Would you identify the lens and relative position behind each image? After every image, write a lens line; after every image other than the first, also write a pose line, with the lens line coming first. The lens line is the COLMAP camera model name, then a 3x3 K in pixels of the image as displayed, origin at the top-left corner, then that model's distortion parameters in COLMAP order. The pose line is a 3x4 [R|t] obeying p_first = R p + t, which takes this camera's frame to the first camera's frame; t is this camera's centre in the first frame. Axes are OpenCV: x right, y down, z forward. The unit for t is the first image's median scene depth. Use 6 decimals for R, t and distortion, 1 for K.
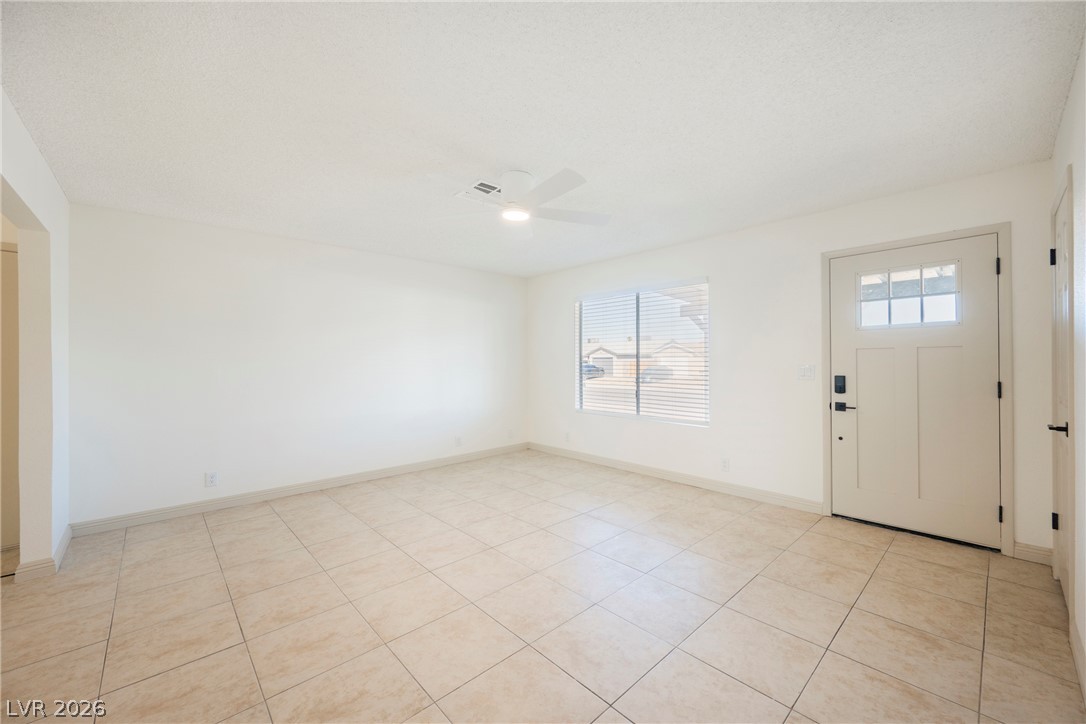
lens RADIAL K [[423.5, 0, 545.1], [0, 423.5, 361.3], [0, 0, 1]] dist [-0.001715, -0.000136]
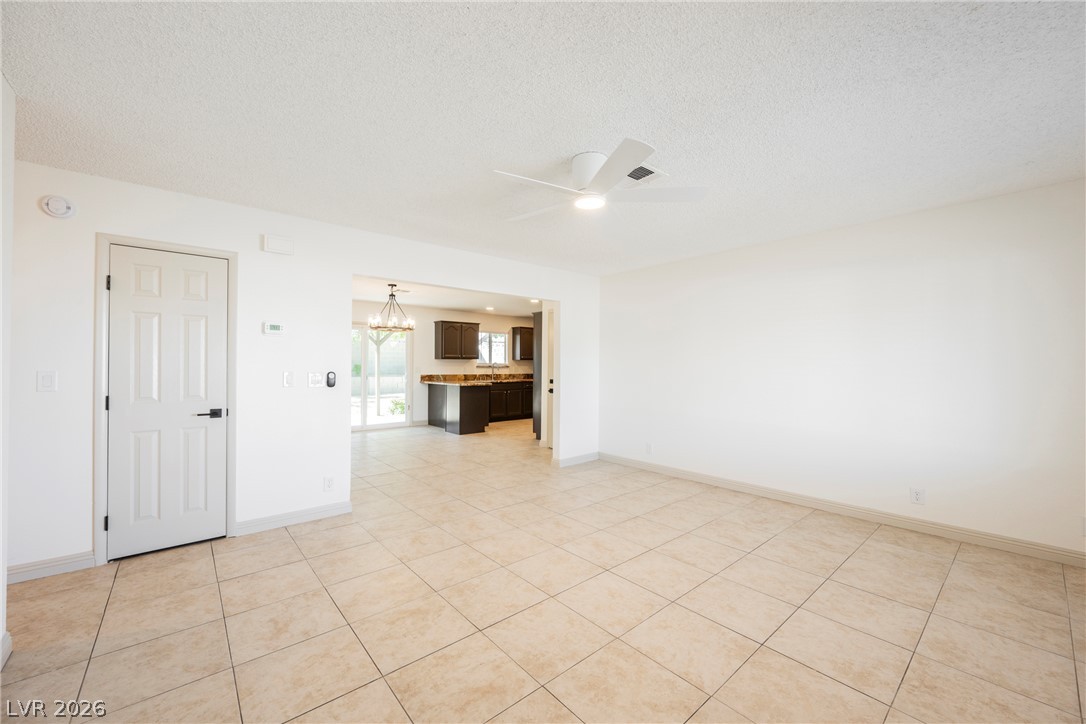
lens RADIAL K [[423.5, 0, 546.2], [0, 423.5, 363.2], [0, 0, 1]] dist [-0.001715, -0.000136]
pose [[-0.037189, 0.004331, -0.999299, 0.722642], [-0.001530, 0.999989, 0.004391, -0.009777], [0.999307, 0.001692, -0.037182, 0.823743]]
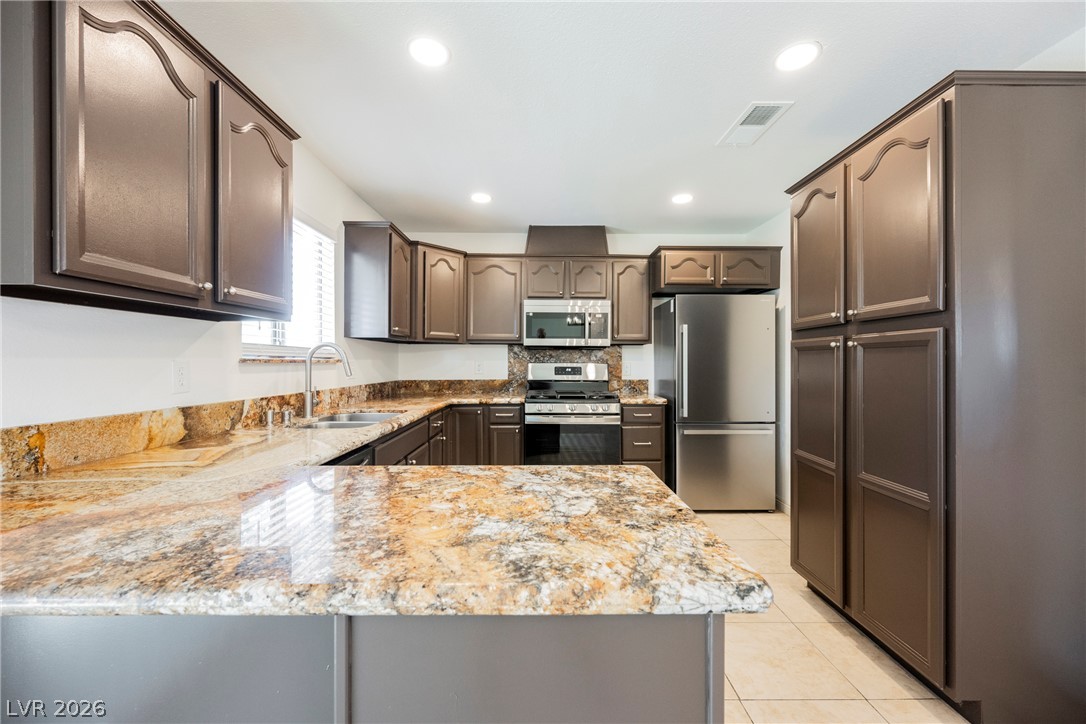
lens RADIAL K [[423.5, 0, 545.5], [0, 423.5, 362.1], [0, 0, 1]] dist [-0.001715, -0.000136]
pose [[0.738493, 0.010836, -0.674174, -1.637280], [-0.006512, 0.999939, 0.008939, 0.024230], [0.674230, -0.002211, 0.738518, 0.039687]]
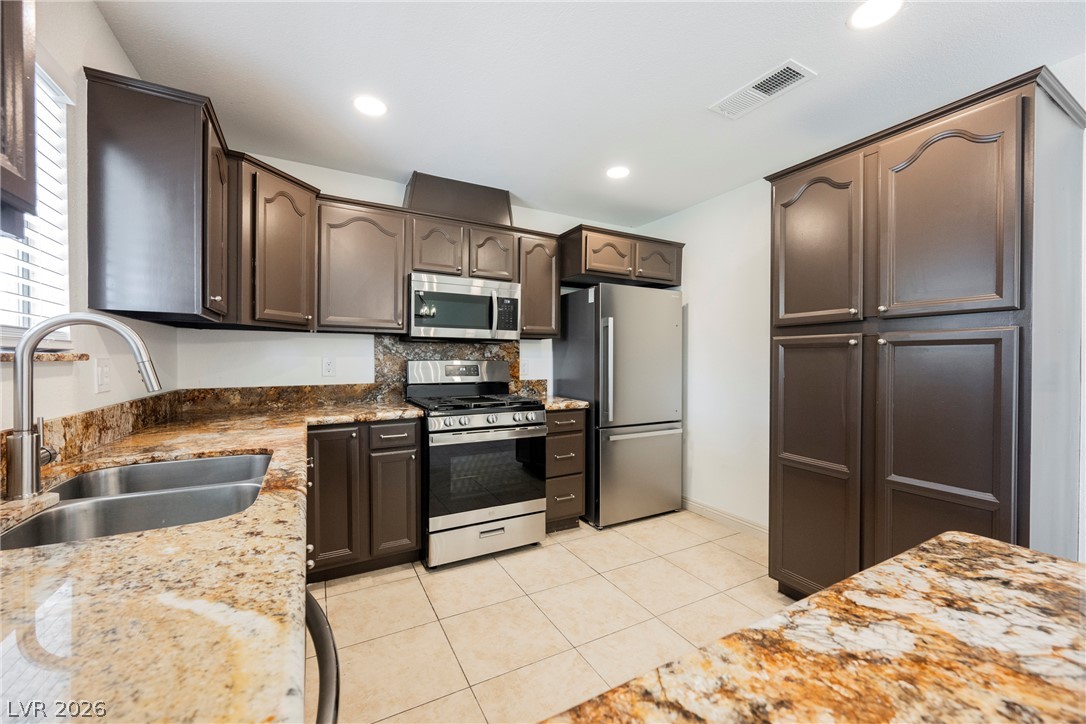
lens RADIAL K [[423.5, 0, 543.6], [0, 423.5, 364.0], [0, 0, 1]] dist [-0.001715, -0.000136]
pose [[0.970297, 0.015620, -0.241411, -2.013793], [-0.012118, 0.999799, 0.015985, 0.027781], [0.241612, -0.012585, 0.970291, 0.108080]]
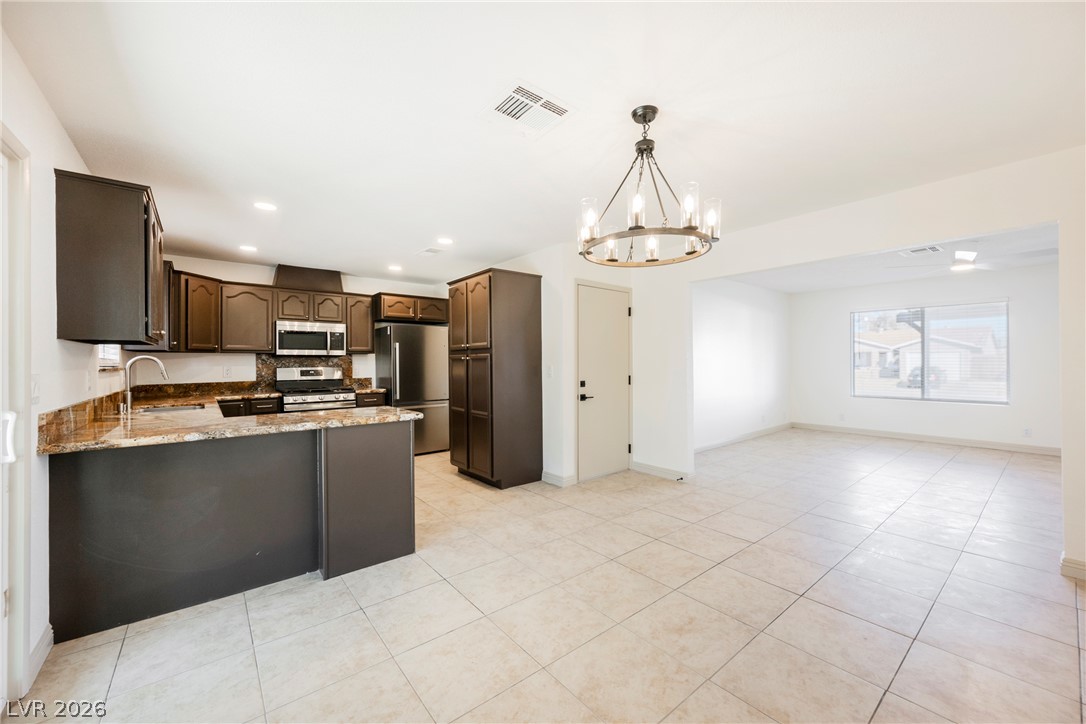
lens RADIAL K [[423.5, 0, 545.9], [0, 423.5, 361.8], [0, 0, 1]] dist [-0.001715, -0.000136]
pose [[0.997699, 0.001257, -0.067786, -1.364863], [-0.001025, 0.999993, 0.003464, 0.008681], [0.067790, -0.003387, 0.997694, -0.642338]]
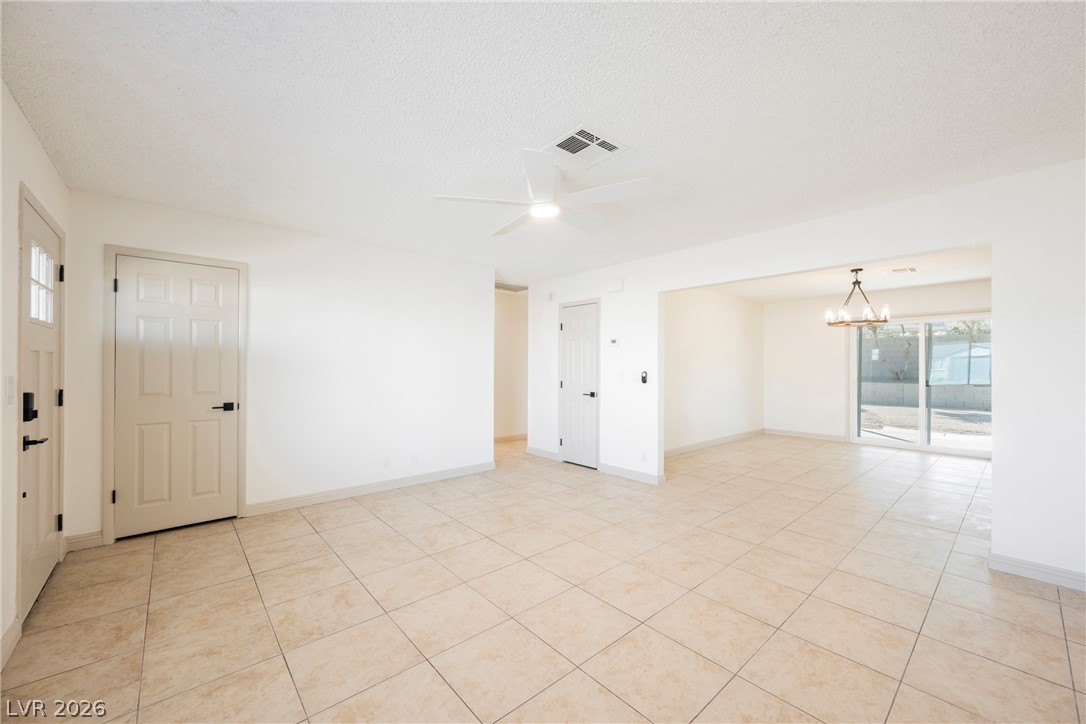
lens RADIAL K [[423.5, 0, 545.4], [0, 423.5, 363.5], [0, 0, 1]] dist [-0.001715, -0.000136]
pose [[-0.999687, 0.005209, 0.024455, -0.079631], [0.005083, 0.999974, -0.005210, -0.002660], [-0.024482, -0.005084, -0.999687, 1.694687]]
